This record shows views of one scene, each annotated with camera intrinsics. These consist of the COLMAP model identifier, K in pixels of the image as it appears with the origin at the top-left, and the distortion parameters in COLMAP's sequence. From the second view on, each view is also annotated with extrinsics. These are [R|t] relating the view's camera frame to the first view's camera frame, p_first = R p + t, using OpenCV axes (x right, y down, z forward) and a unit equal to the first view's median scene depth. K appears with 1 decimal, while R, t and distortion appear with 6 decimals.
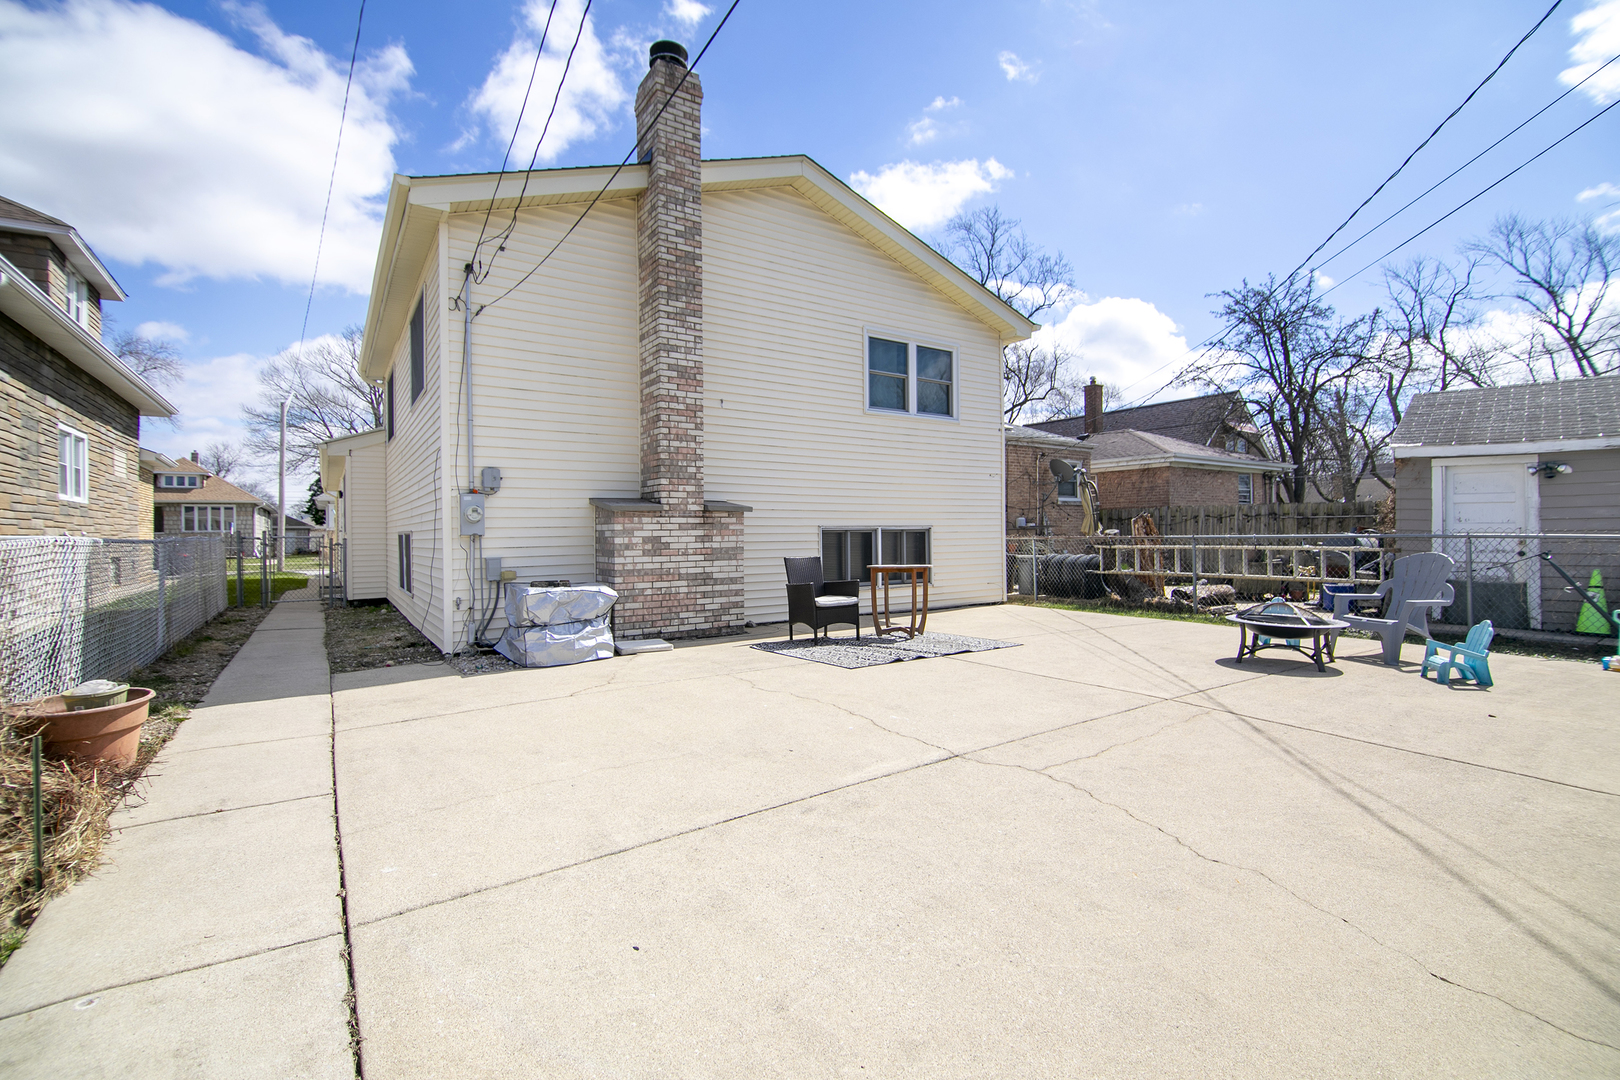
lens RADIAL K [[714.2, 0, 811.6], [0, 714.2, 531.2], [0, 0, 1]] dist [0.000571, -0.000149]
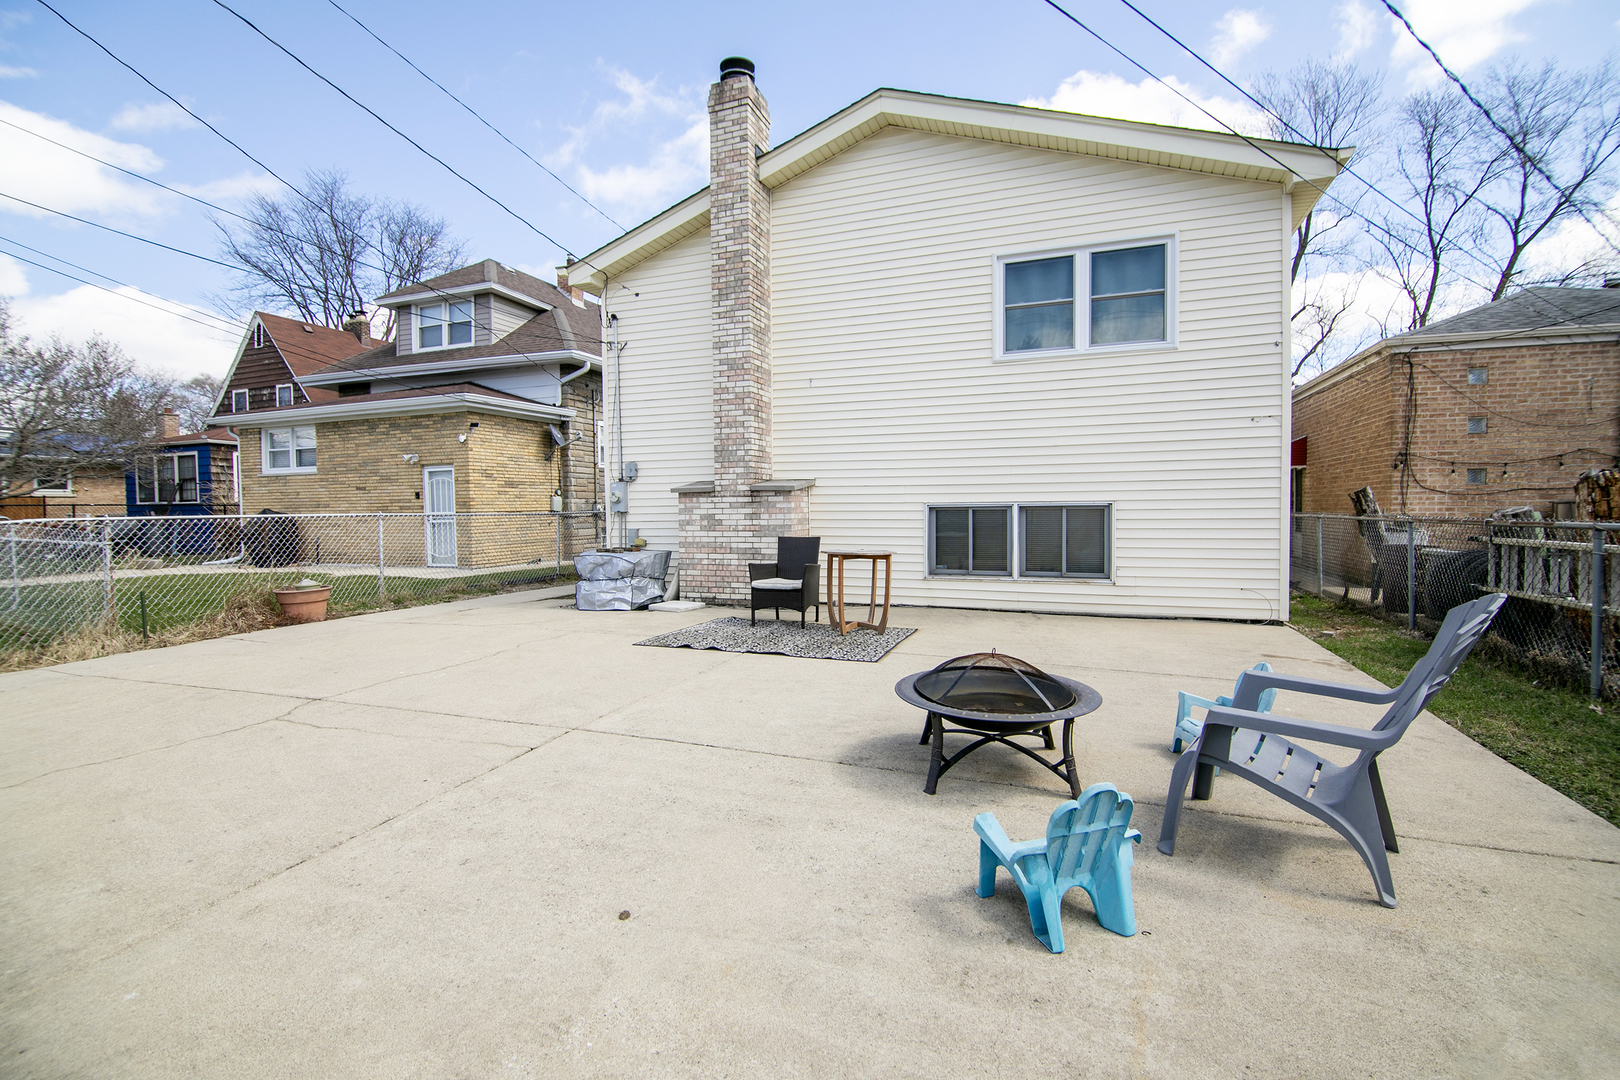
lens RADIAL K [[714.2, 0, 811.6], [0, 714.2, 531.2], [0, 0, 1]] dist [0.000571, -0.000149]
pose [[0.565118, 0.030433, -0.824448, 0.800776], [0.005839, 0.999147, 0.040885, -0.010837], [0.824989, -0.027919, 0.564459, 0.475073]]
